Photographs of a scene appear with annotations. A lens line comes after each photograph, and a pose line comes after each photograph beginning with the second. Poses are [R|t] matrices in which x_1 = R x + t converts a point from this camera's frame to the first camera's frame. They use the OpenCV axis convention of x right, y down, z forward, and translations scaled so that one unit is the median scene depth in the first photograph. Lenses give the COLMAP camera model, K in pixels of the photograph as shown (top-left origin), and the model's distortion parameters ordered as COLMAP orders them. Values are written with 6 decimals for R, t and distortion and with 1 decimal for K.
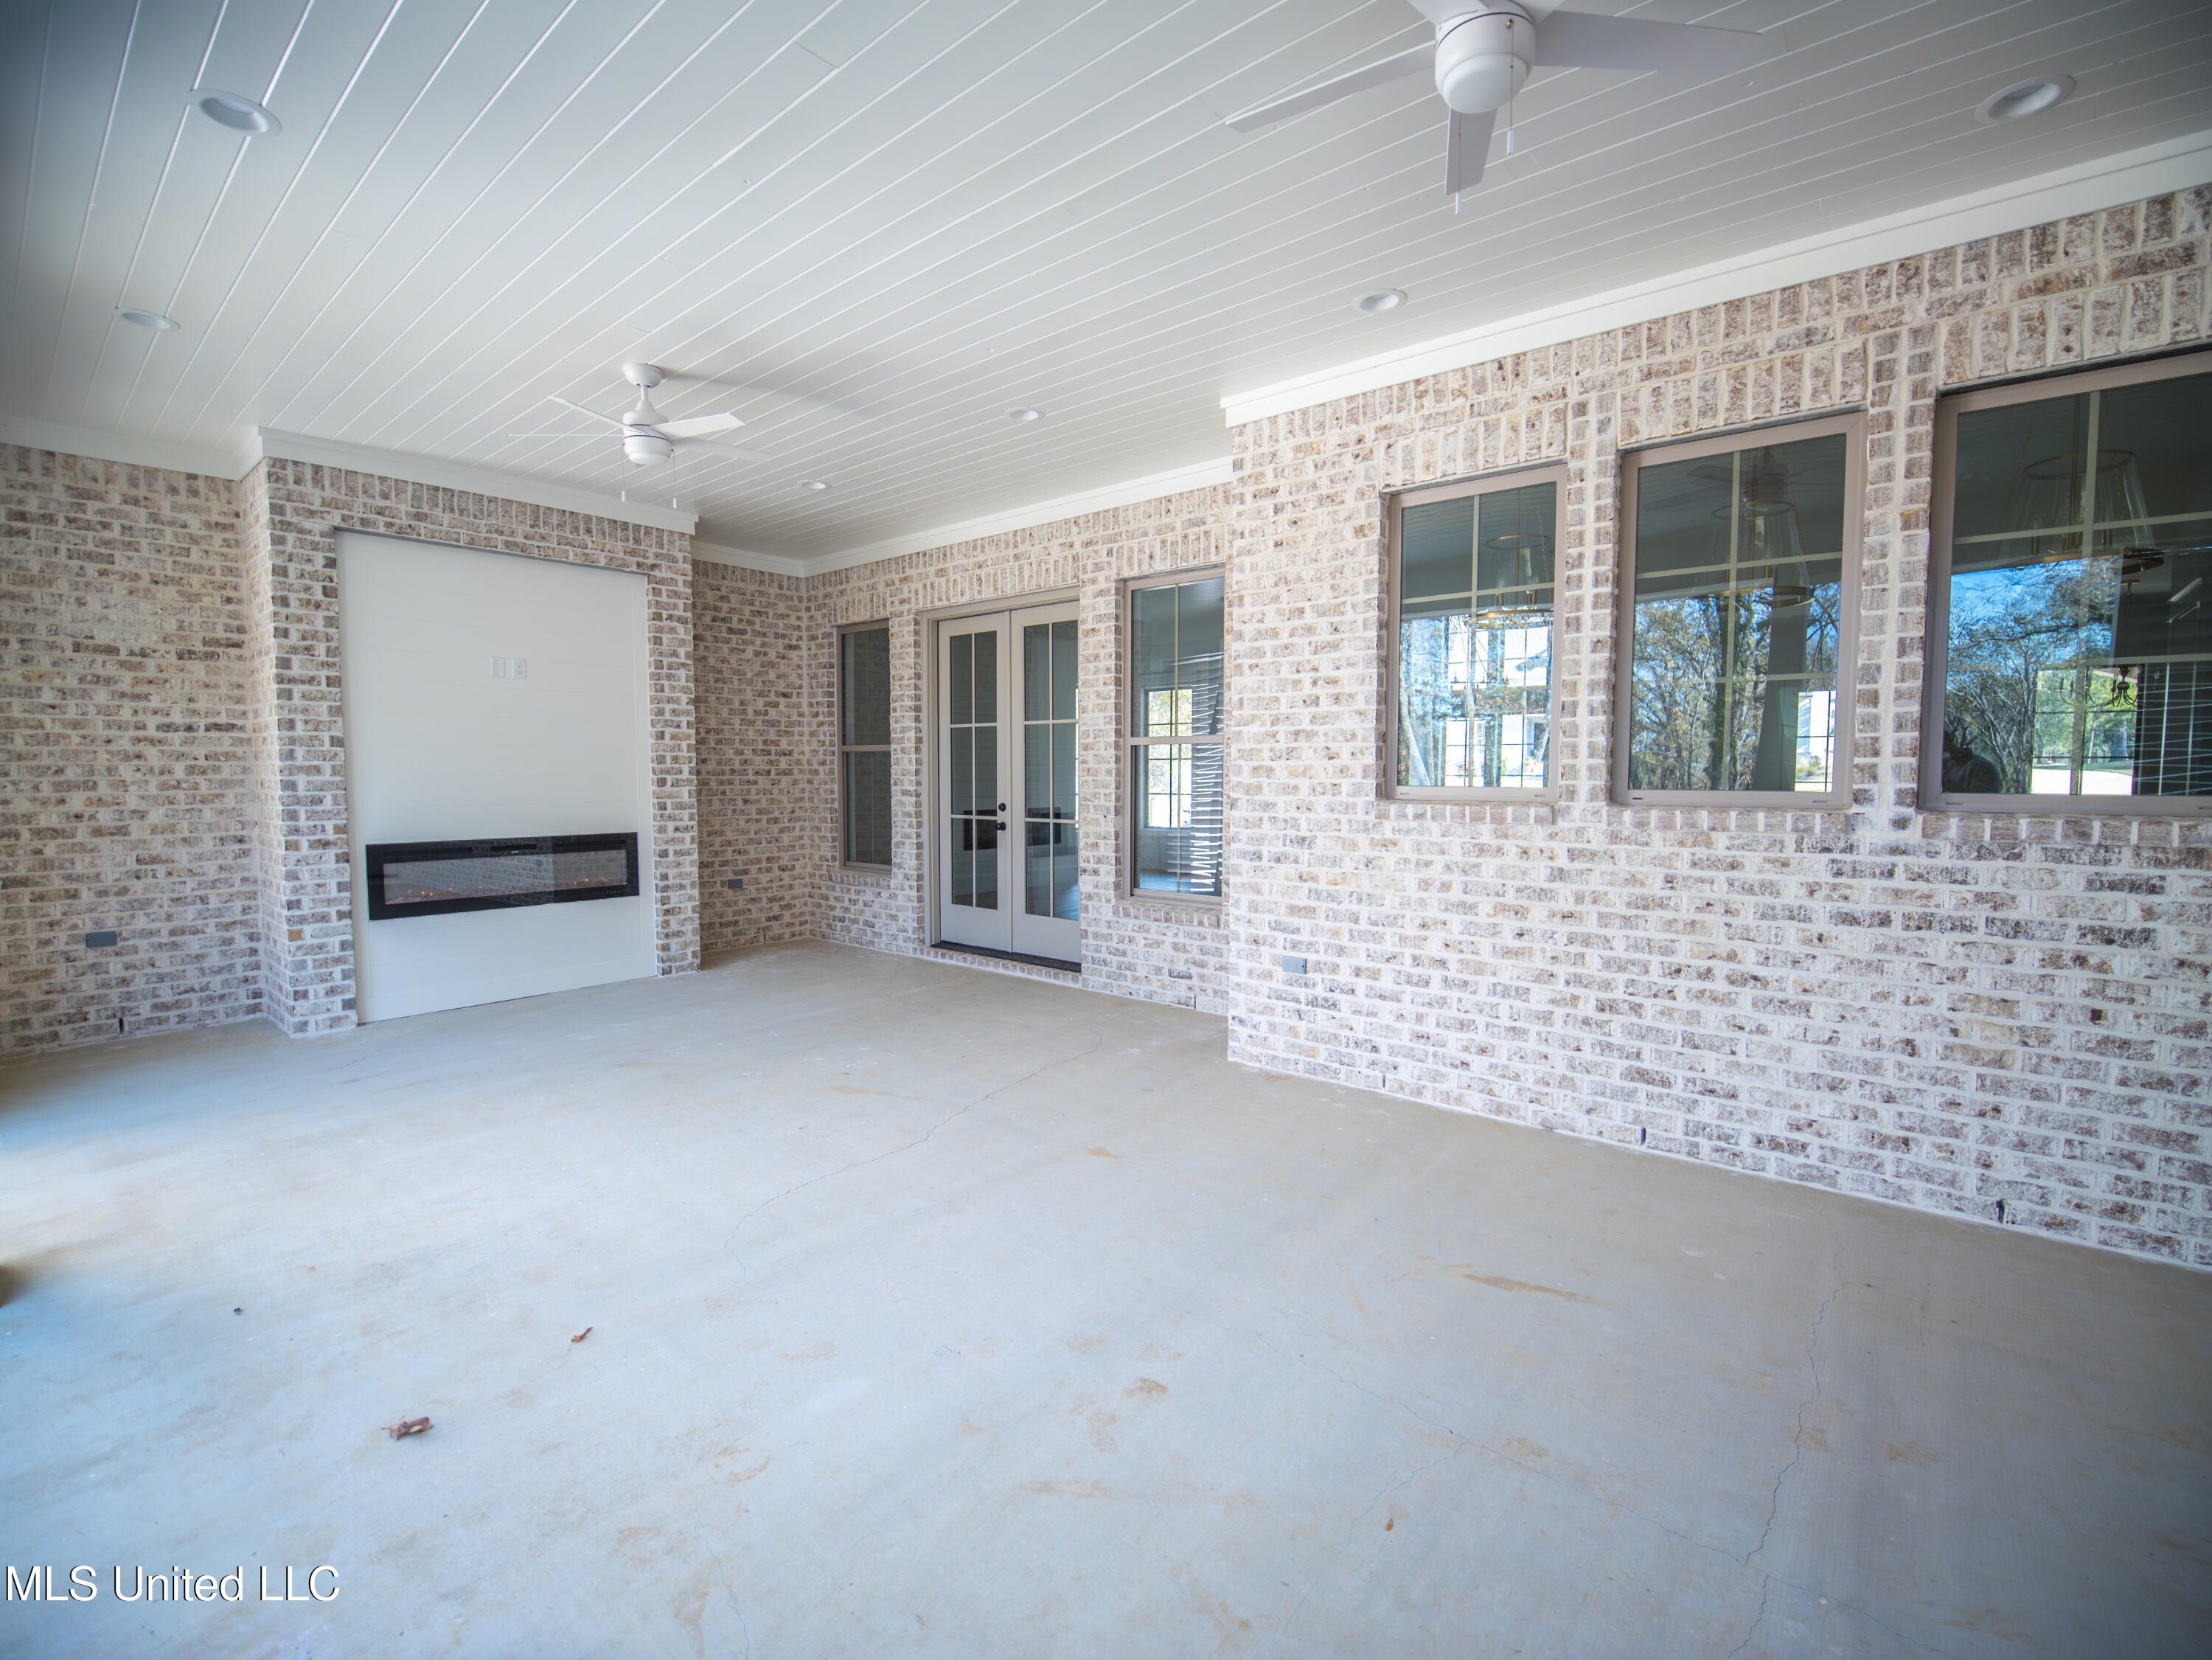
lens RADIAL K [[1021.5, 0, 1124.7], [0, 1021.5, 839.1], [0, 0, 1]] dist [-0.020553, -0.000525]
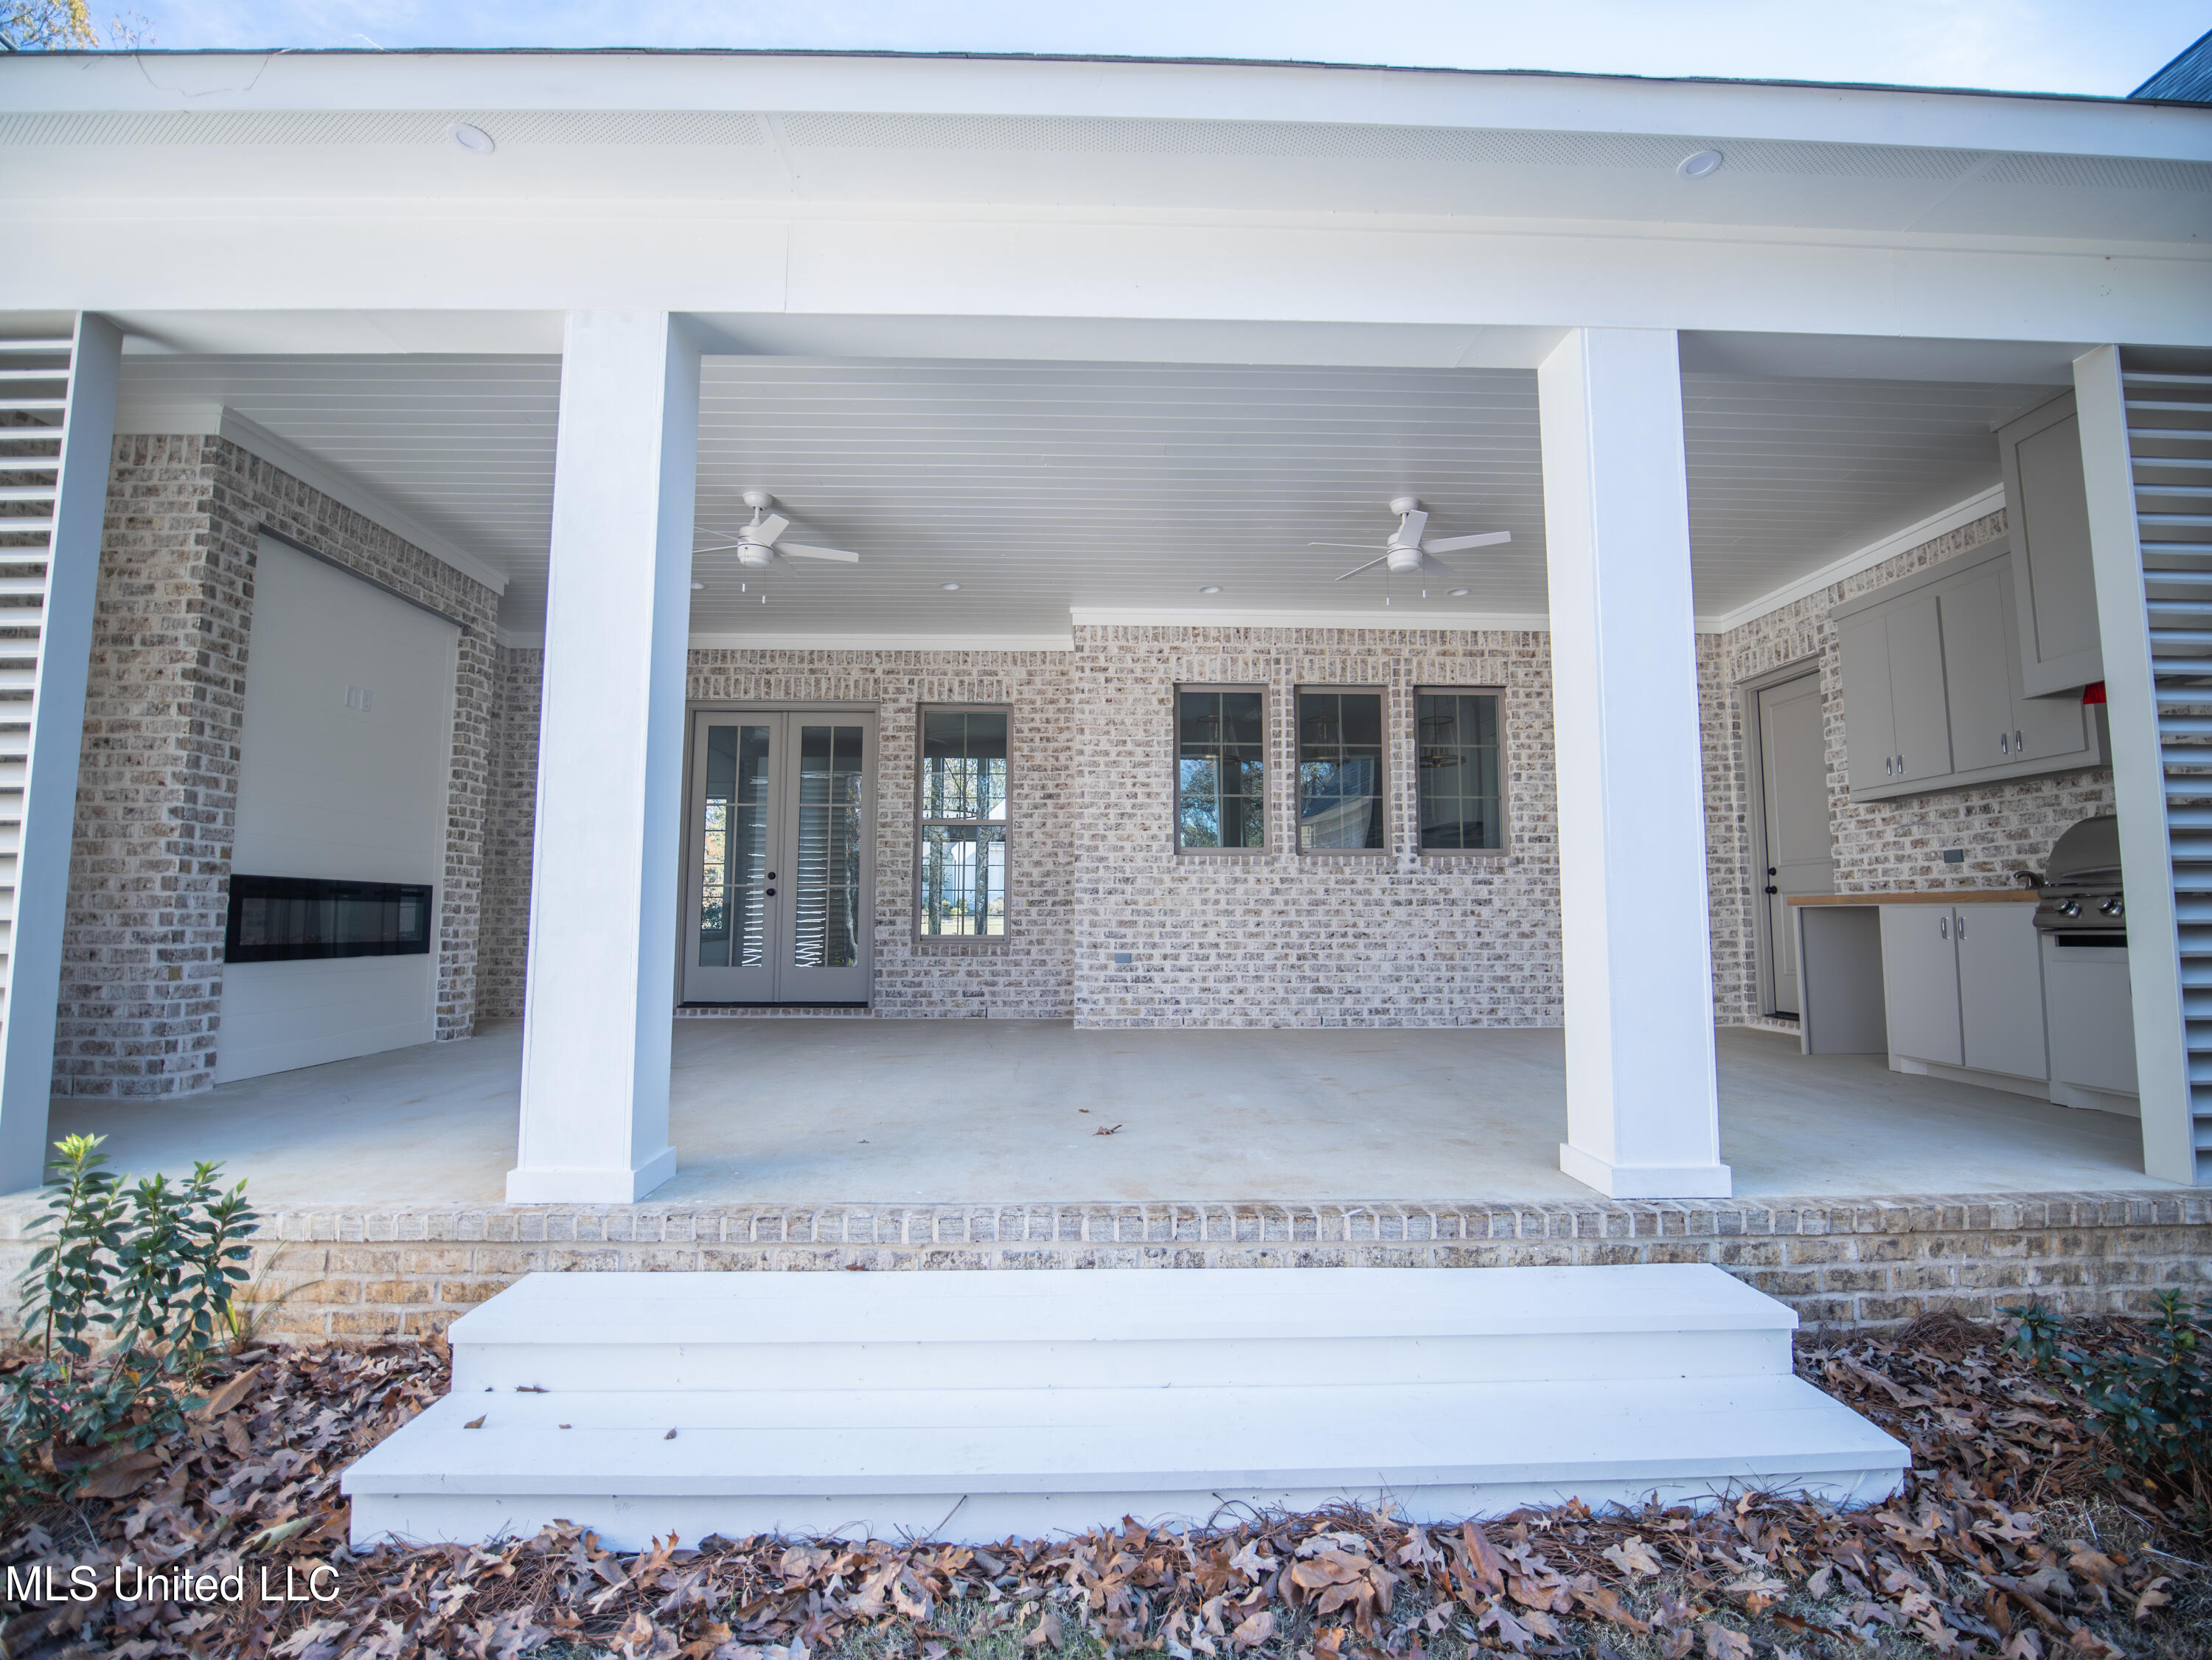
lens RADIAL K [[1042.5, 0, 1147.4], [0, 1042.5, 828.6], [0, 0, 1]] dist [-0.013733, -0.000349]
pose [[0.720503, 0.062152, 0.690661, -1.031741], [0.049663, 0.988793, -0.140790, 0.168604], [-0.691671, 0.135739, 0.709342, -0.230249]]
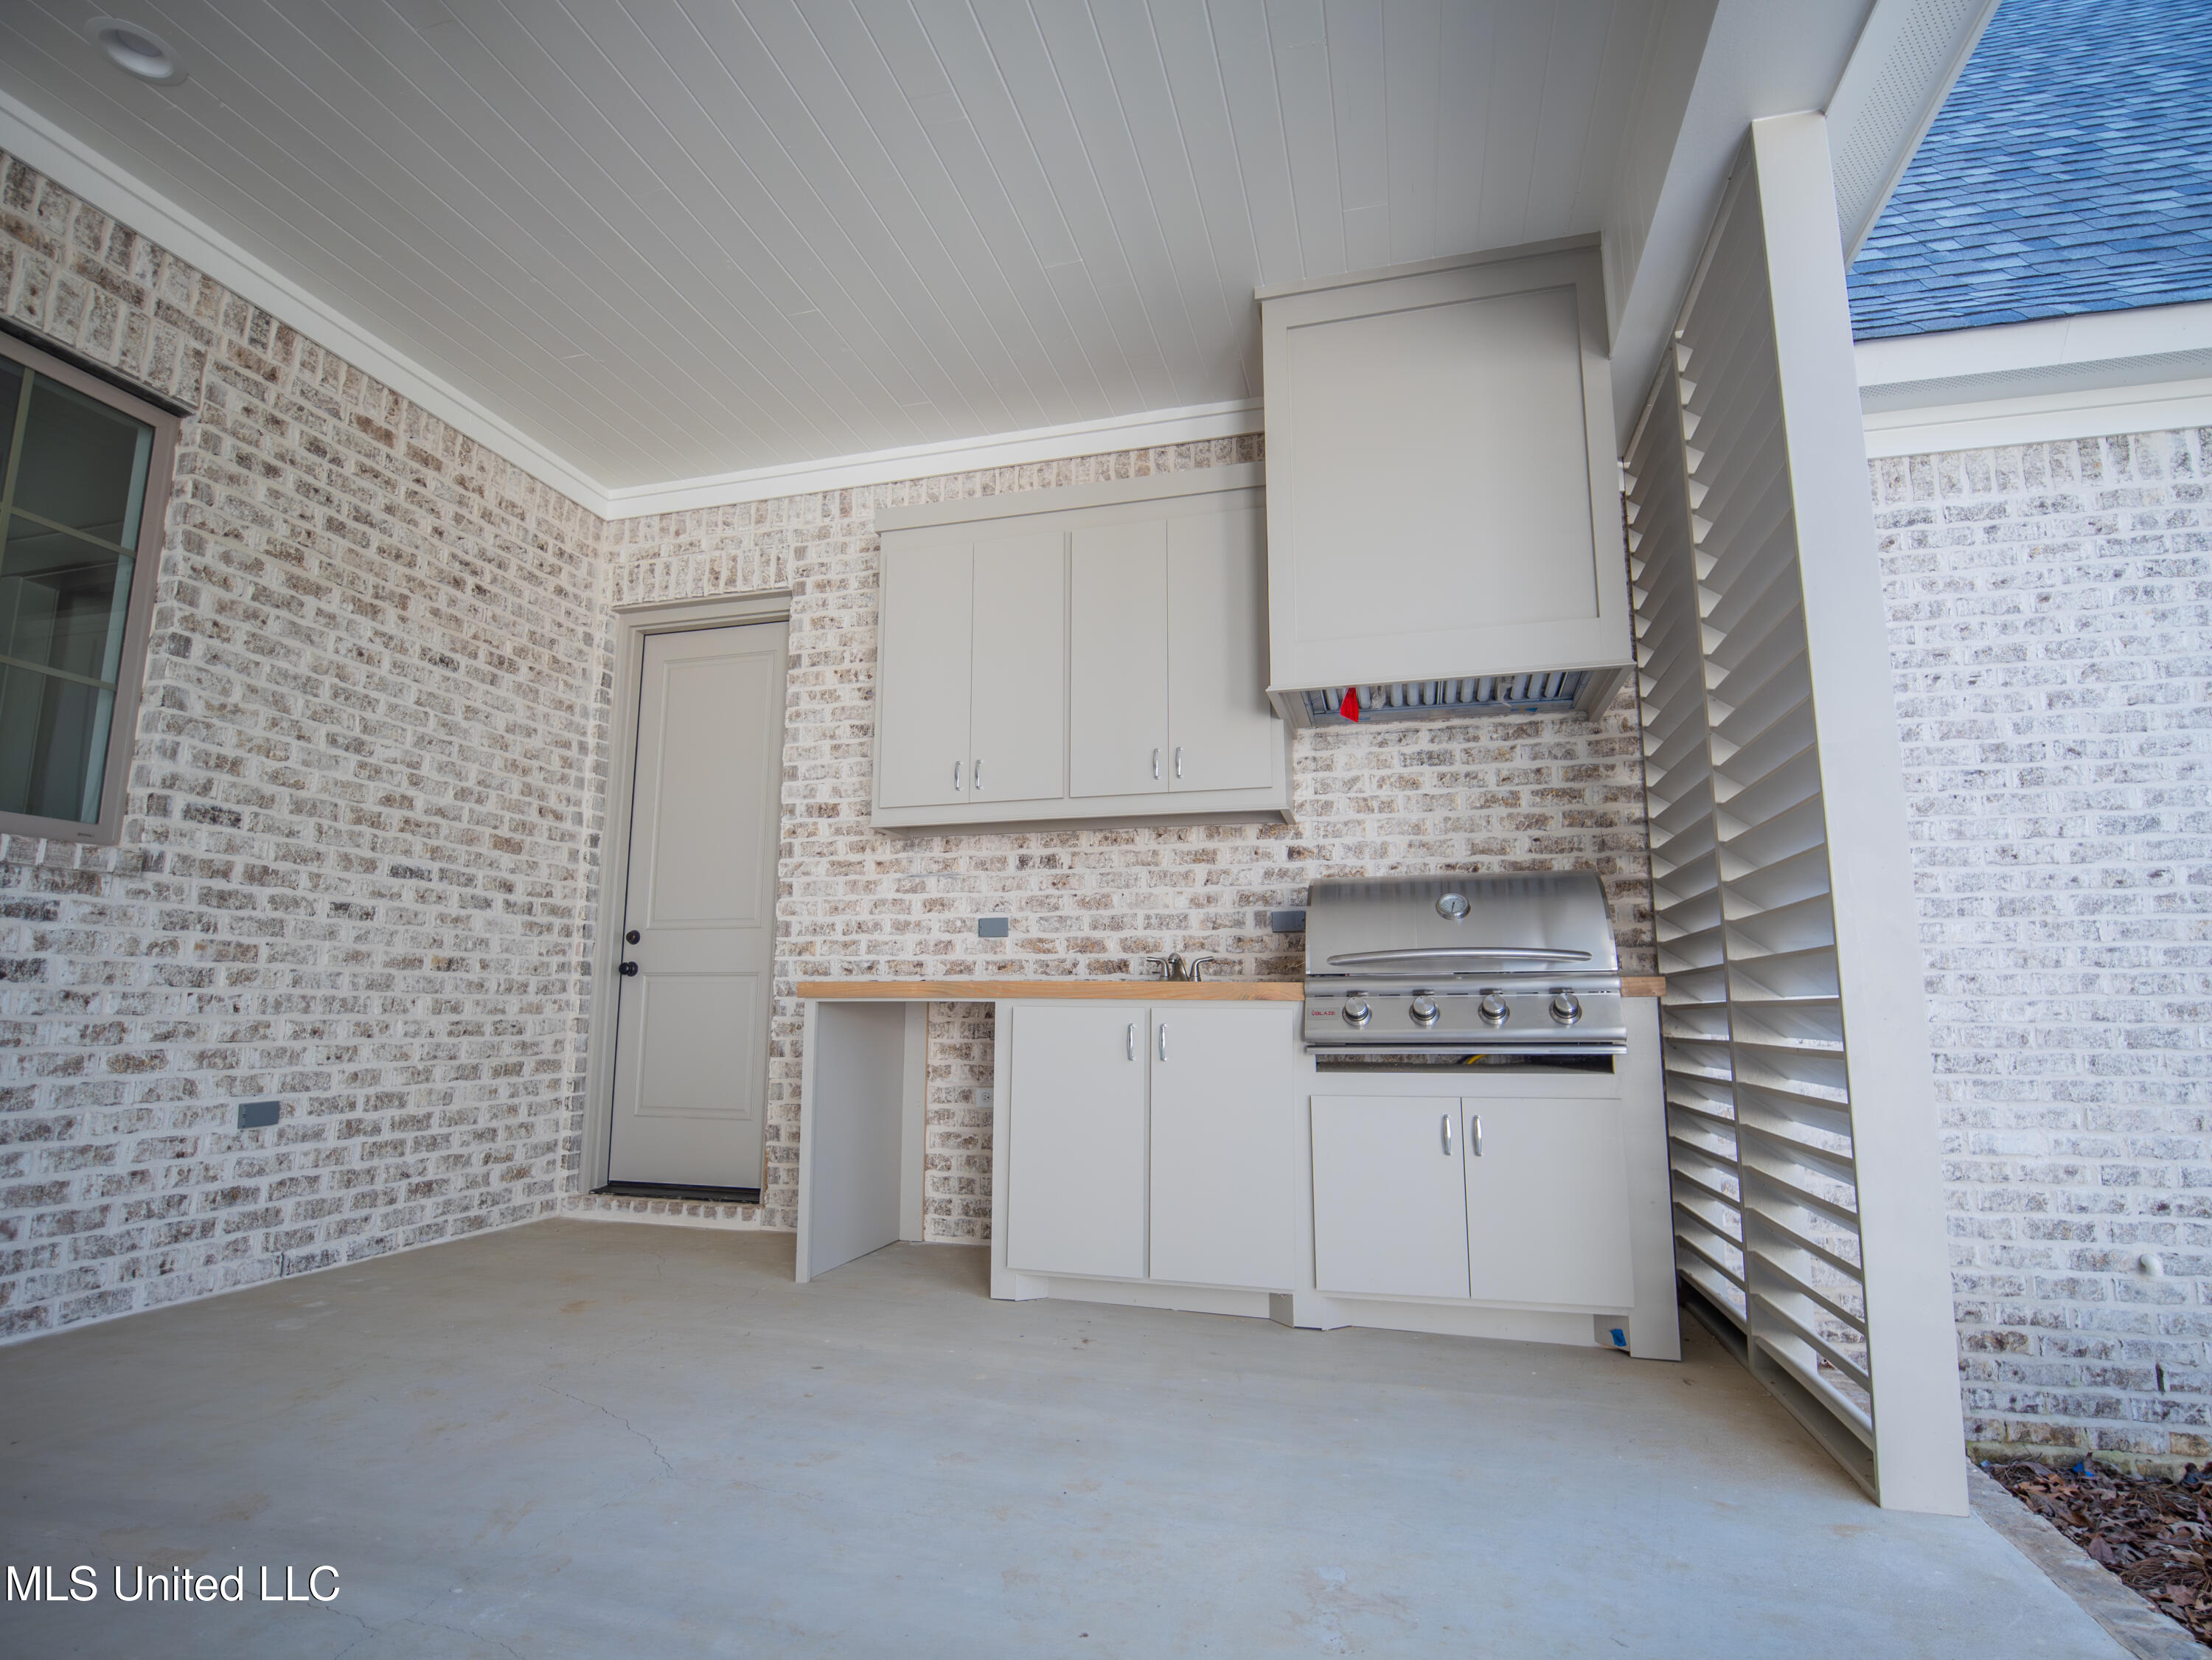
lens RADIAL K [[1100.7, 0, 1096.6], [0, 1100.7, 848.3], [0, 0, 1]] dist [-0.020757, -0.001010]
pose [[-0.412792, 0.134062, 0.900905, -0.179907], [0.063246, 0.990940, -0.118481, 0.112942], [-0.908627, 0.008071, -0.417531, 0.362894]]
